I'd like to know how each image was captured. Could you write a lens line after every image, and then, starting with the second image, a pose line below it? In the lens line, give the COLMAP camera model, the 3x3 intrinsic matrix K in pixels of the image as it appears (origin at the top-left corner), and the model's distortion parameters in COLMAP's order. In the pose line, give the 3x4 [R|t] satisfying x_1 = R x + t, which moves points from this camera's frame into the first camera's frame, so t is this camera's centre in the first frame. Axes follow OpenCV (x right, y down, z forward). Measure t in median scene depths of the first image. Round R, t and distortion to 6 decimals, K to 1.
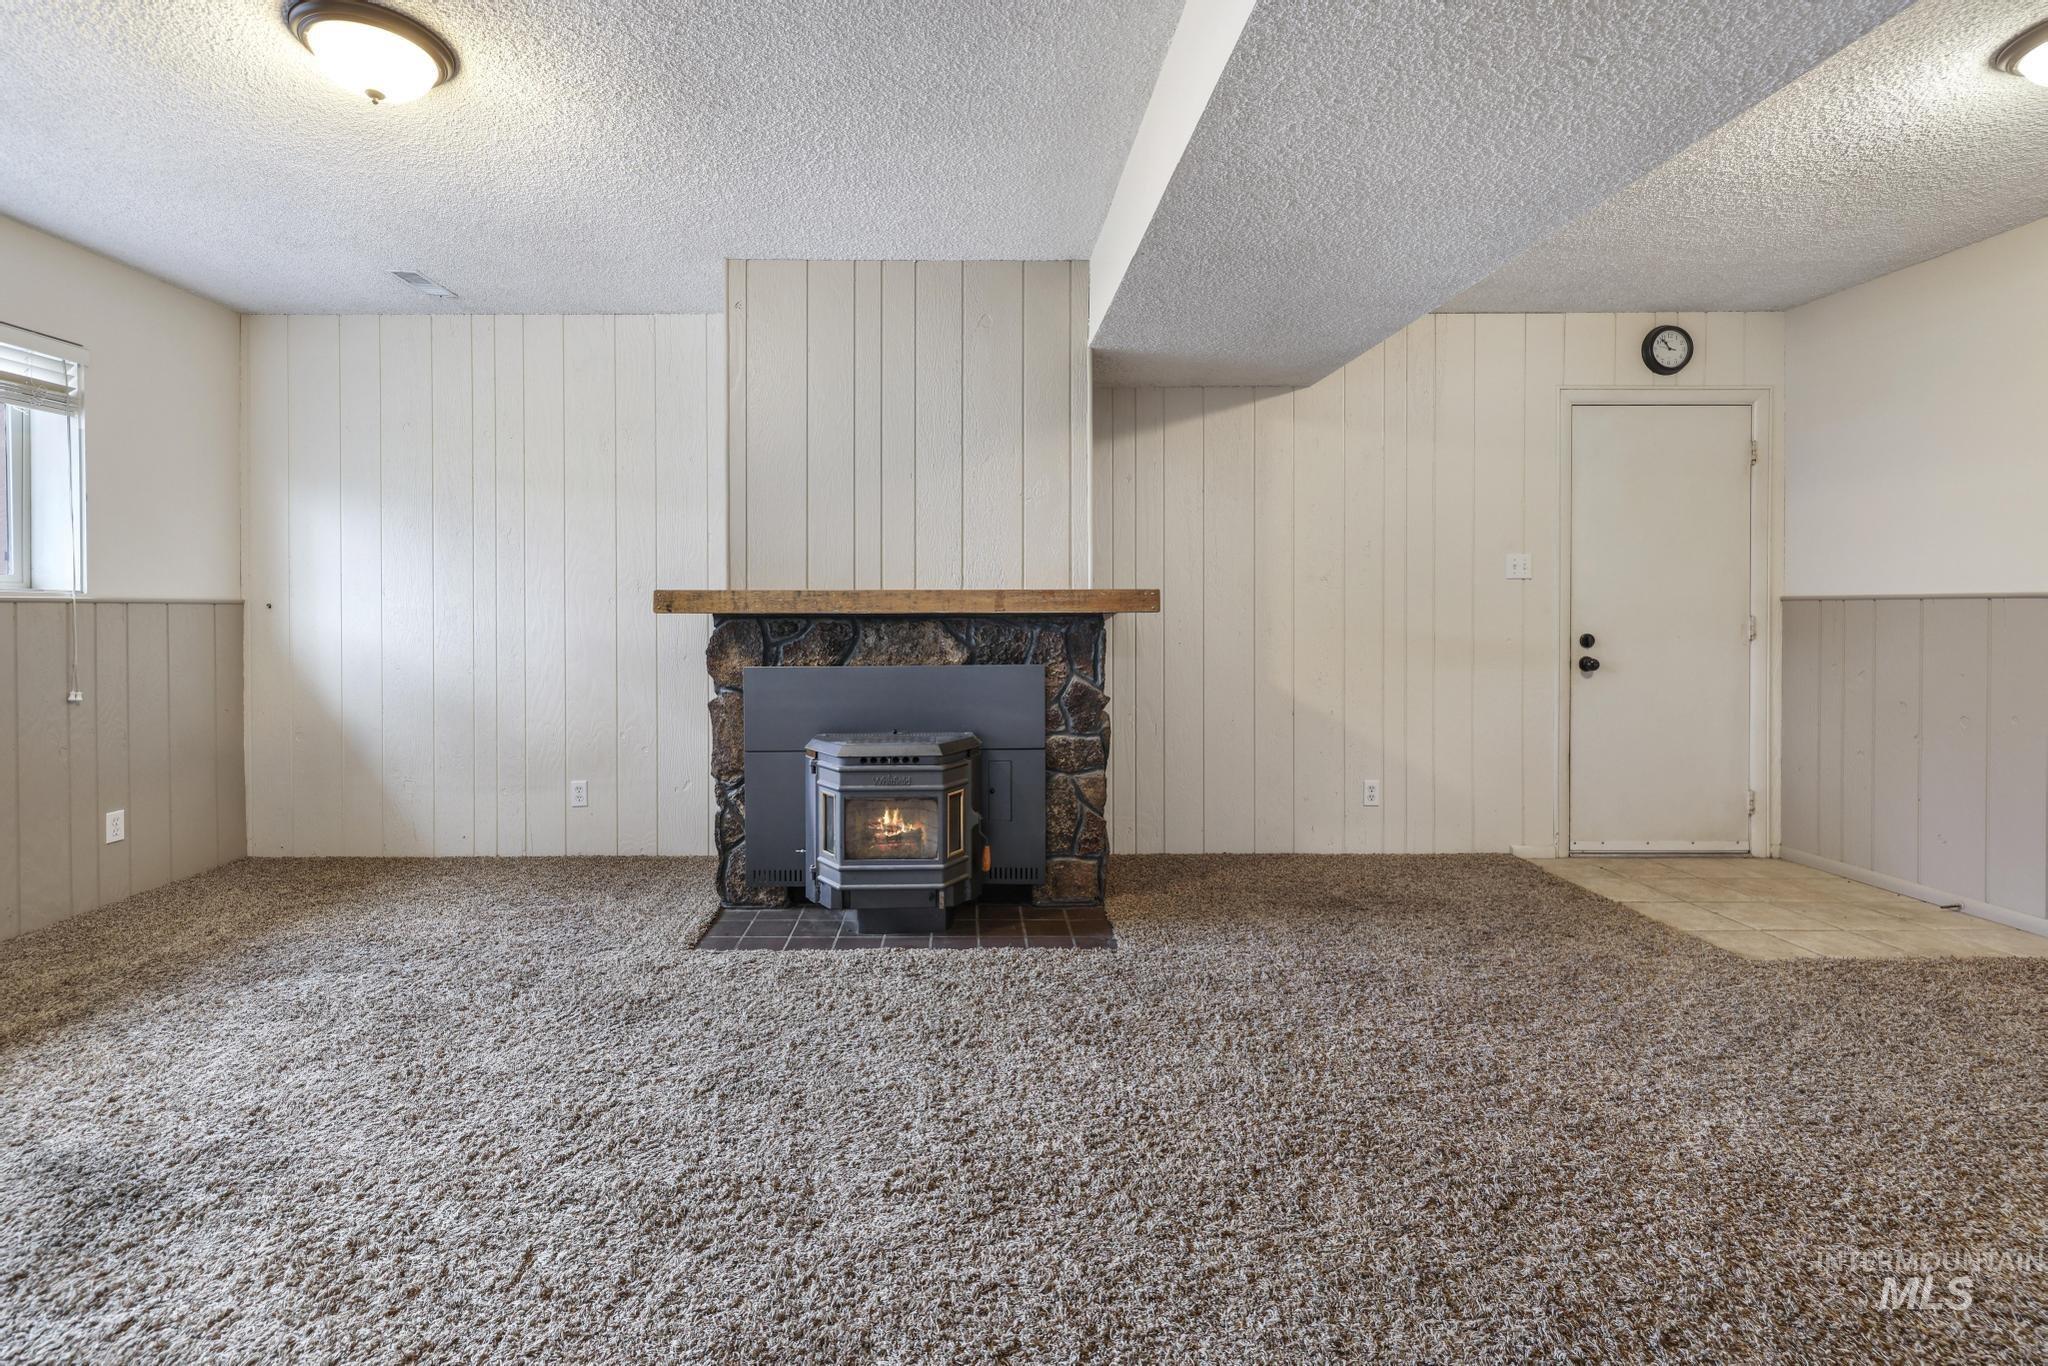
lens RADIAL K [[927.8, 0, 1020.8], [0, 927.8, 627.1], [0, 0, 1]] dist [-0.012435, 0.000220]
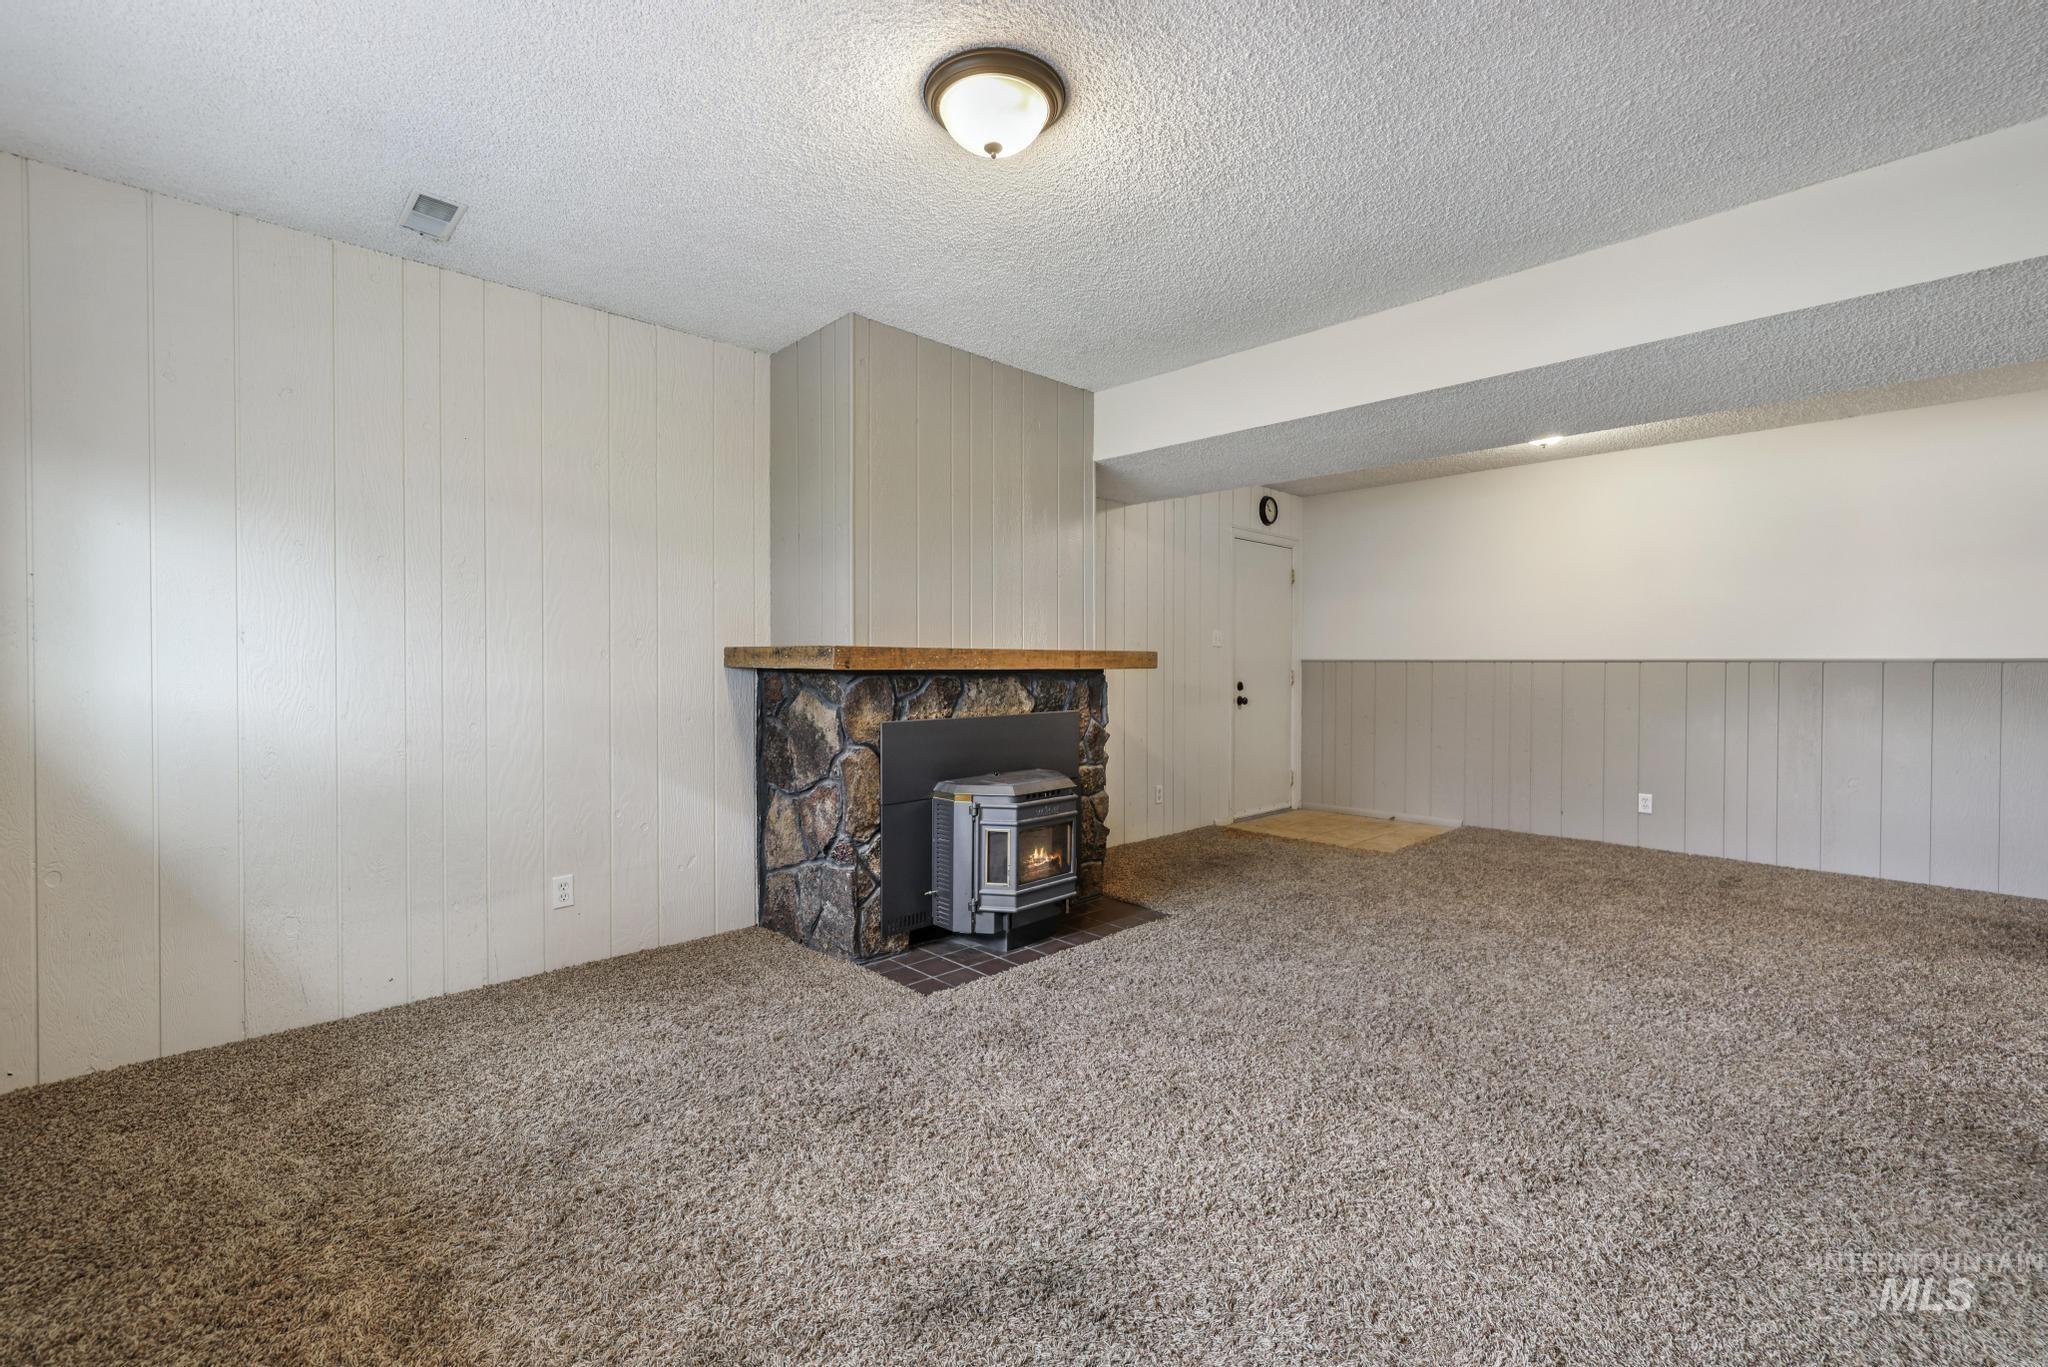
lens RADIAL K [[878.9, 0, 1024.0], [0, 878.9, 683.5], [0, 0, 1]] dist [-0.019822, 0.000134]
pose [[0.718803, -0.011241, 0.695123, -0.848259], [0.008582, 0.999937, 0.007296, -0.005037], [-0.695161, 0.000721, 0.718853, 0.198192]]
